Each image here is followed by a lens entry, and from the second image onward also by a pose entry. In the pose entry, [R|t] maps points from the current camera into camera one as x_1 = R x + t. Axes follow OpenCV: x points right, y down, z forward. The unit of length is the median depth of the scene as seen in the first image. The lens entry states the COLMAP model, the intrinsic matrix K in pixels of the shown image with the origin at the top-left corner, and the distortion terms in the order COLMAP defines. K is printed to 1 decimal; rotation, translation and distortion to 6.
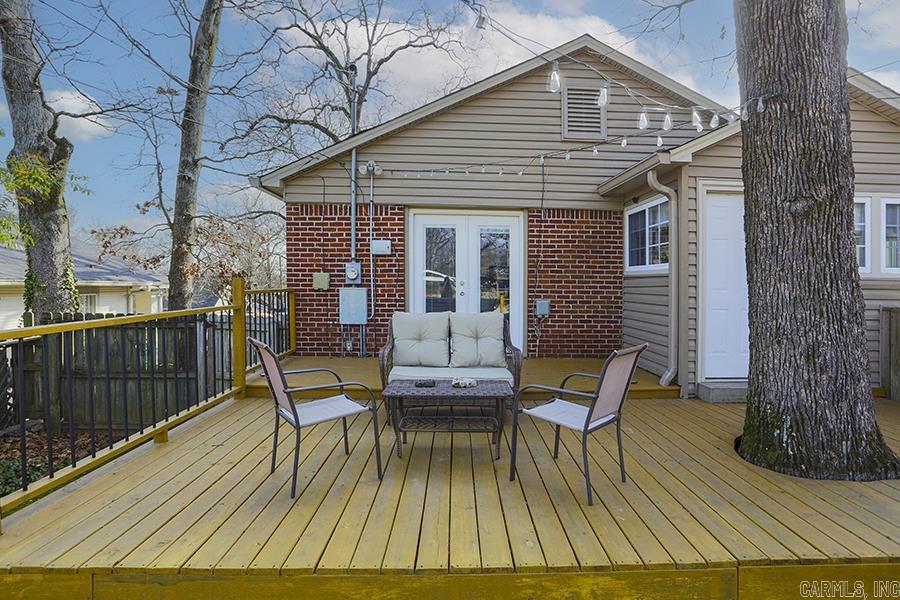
lens RADIAL K [[495.7, 0, 493.3], [0, 495.7, 286.7], [0, 0, 1]] dist [-0.036005, 0.003987]
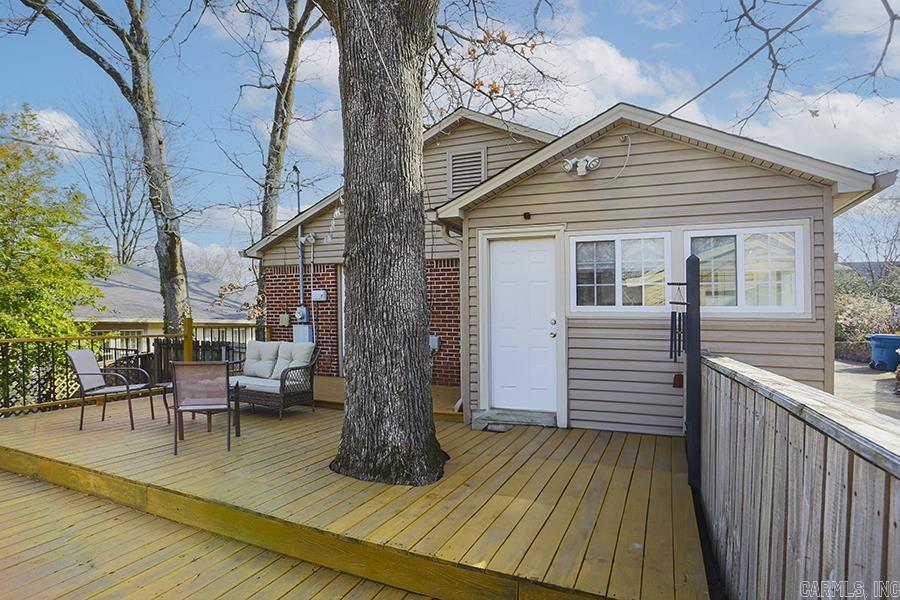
lens RADIAL K [[474.6, 0, 476.5], [0, 474.6, 331.5], [0, 0, 1]] dist [-0.037725, 0.005431]
pose [[0.899115, 0.012688, -0.437528, 0.744725], [-0.010200, 0.999916, 0.008036, 0.004858], [0.437593, -0.002763, 0.899169, 0.018547]]
